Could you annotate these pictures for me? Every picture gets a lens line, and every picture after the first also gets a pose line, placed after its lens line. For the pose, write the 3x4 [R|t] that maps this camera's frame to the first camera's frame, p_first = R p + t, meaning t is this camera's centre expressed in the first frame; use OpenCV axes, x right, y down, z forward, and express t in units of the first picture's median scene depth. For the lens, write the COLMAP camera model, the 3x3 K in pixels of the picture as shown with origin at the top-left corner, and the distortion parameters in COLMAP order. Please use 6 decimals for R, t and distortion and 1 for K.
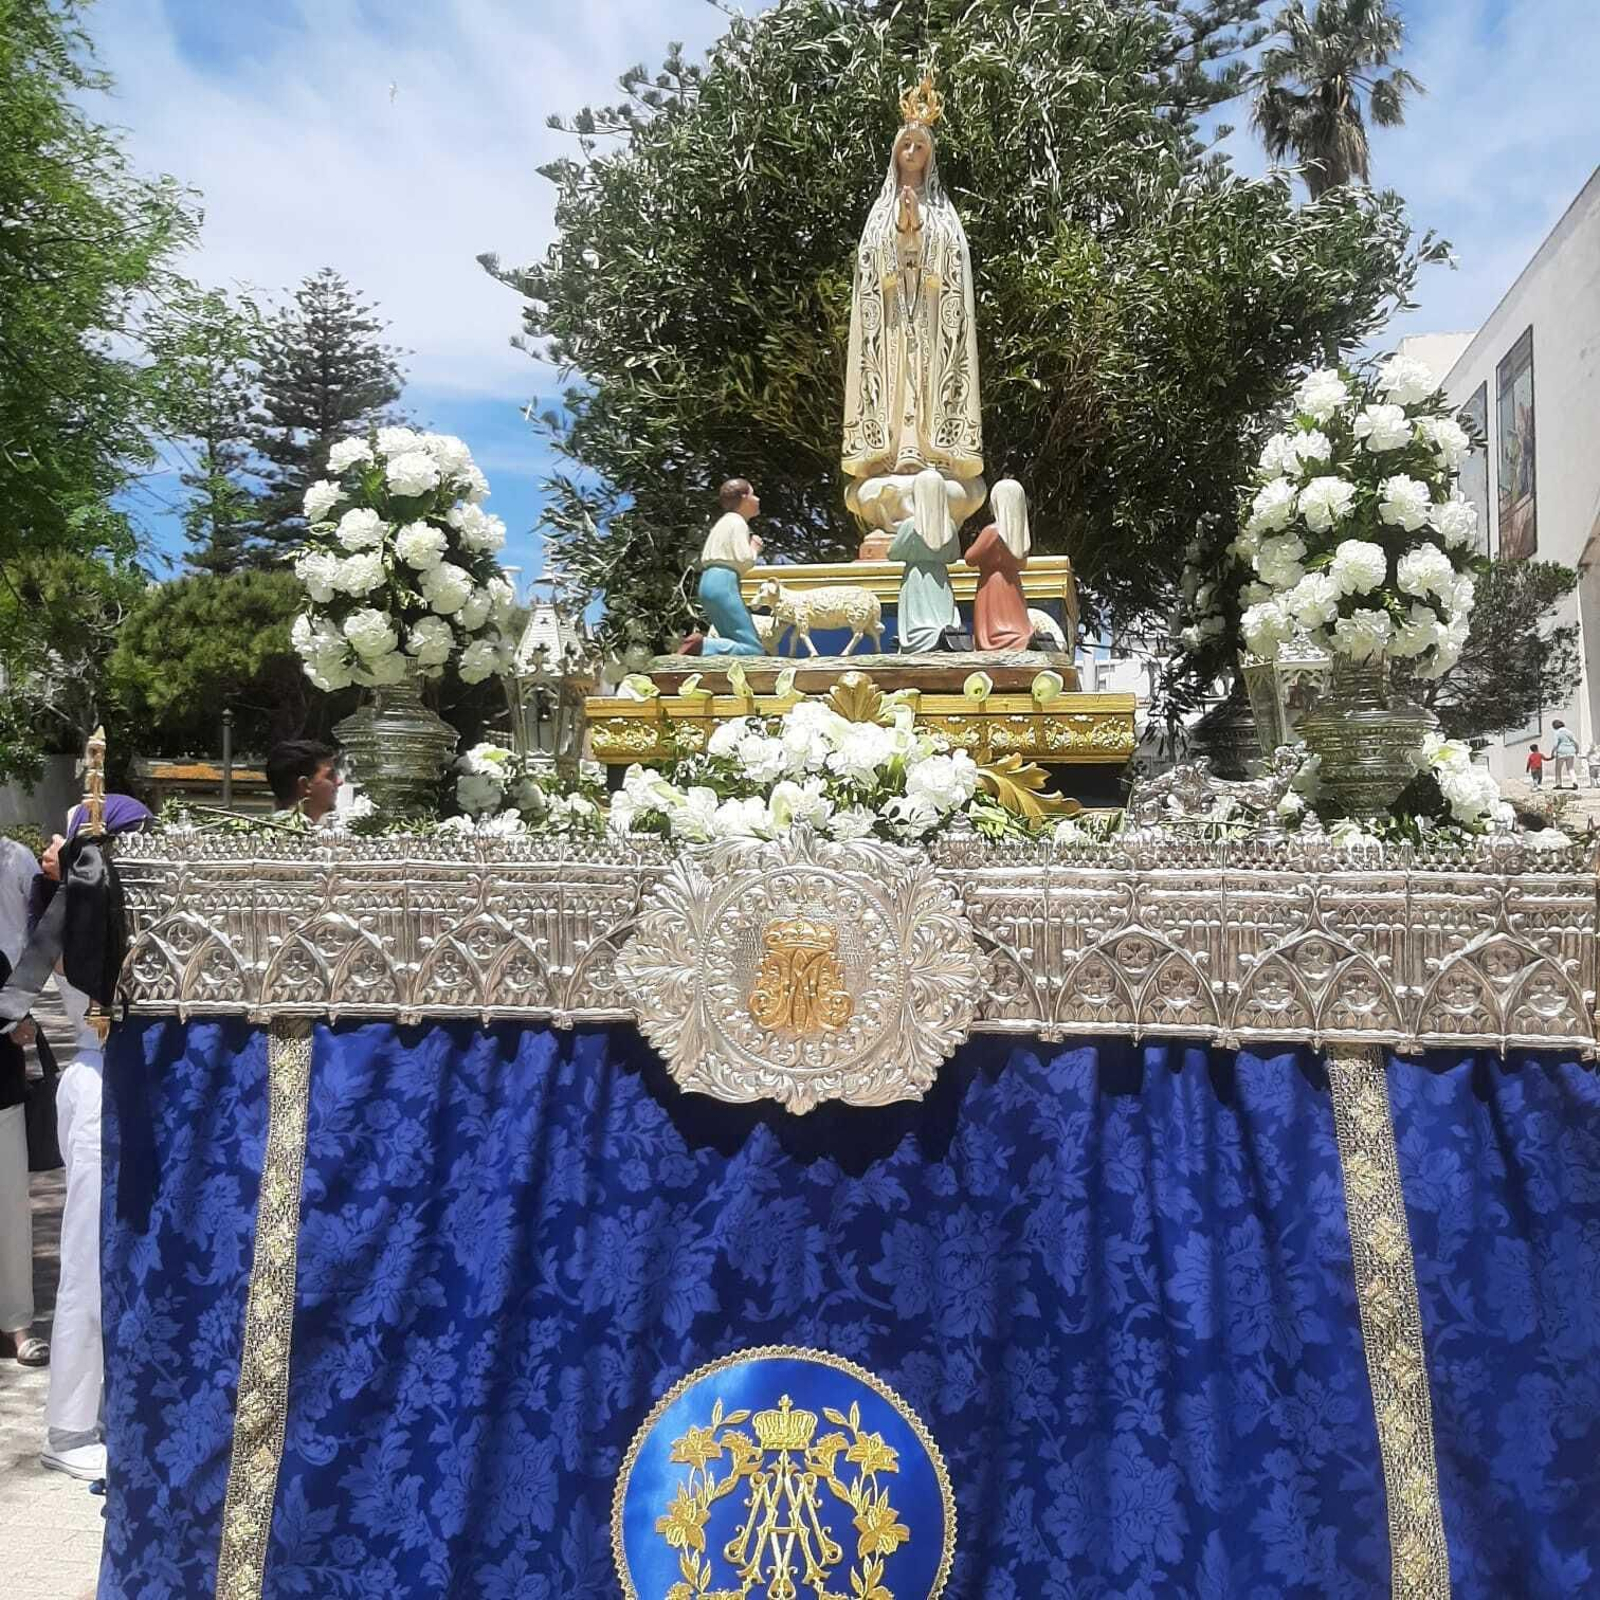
lens RADIAL K [[3514.3, 0, 800.0], [0, 3514.3, 800.0], [0, 0, 1]] dist [0.046995, -0.365572]
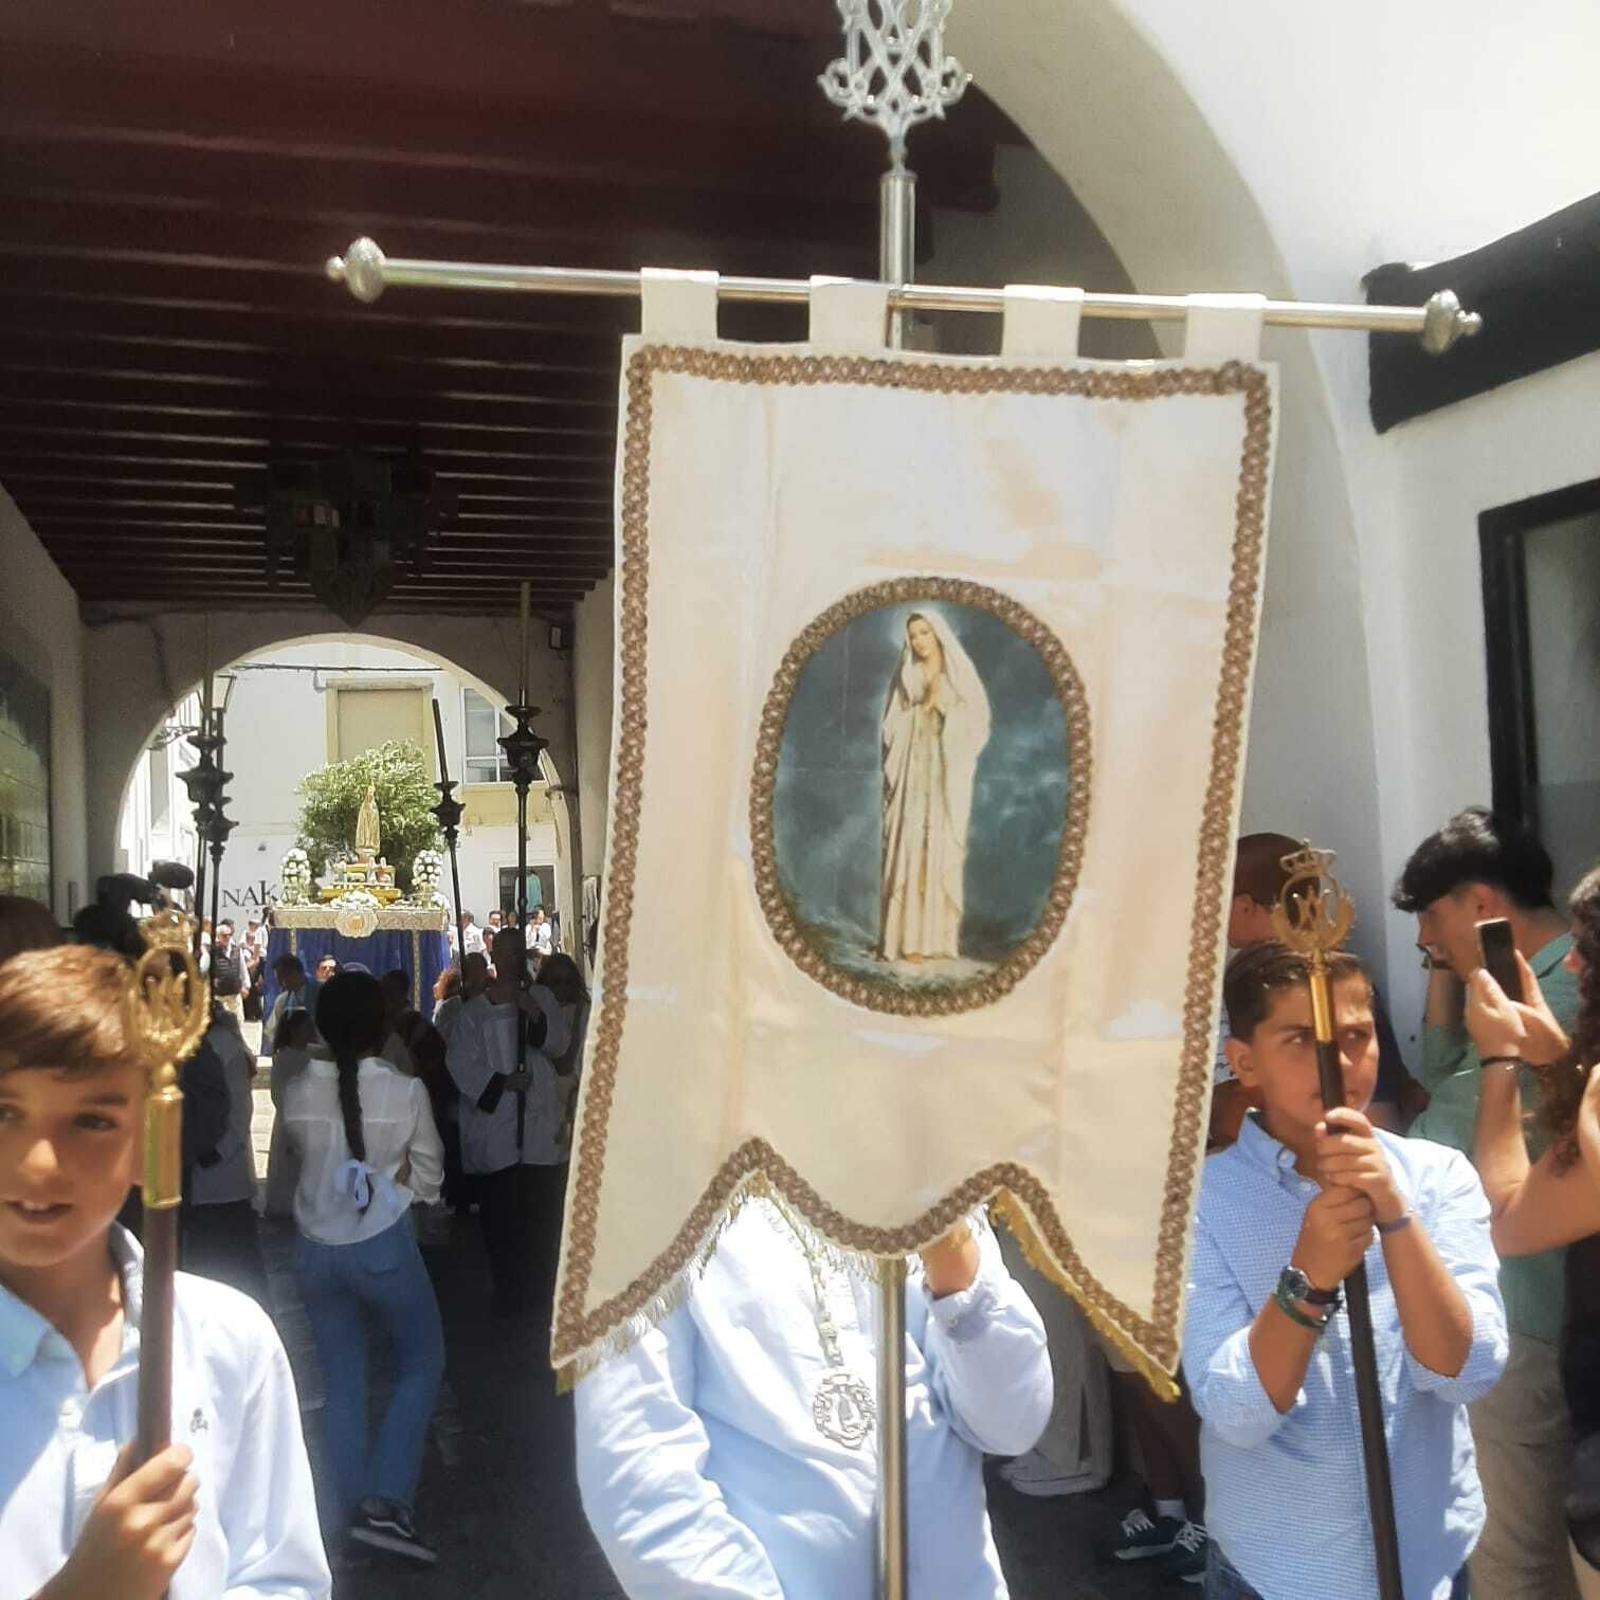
lens RADIAL K [[3620.6, 0, 800.0], [0, 3620.6, 800.0], [0, 0, 1]] dist [0.374179, -2.473301]
pose [[0.987295, 0.030288, 0.155986, -0.275993], [-0.024659, 0.998978, -0.037893, 0.049558], [-0.156974, 0.033565, 0.987032, -6.811405]]
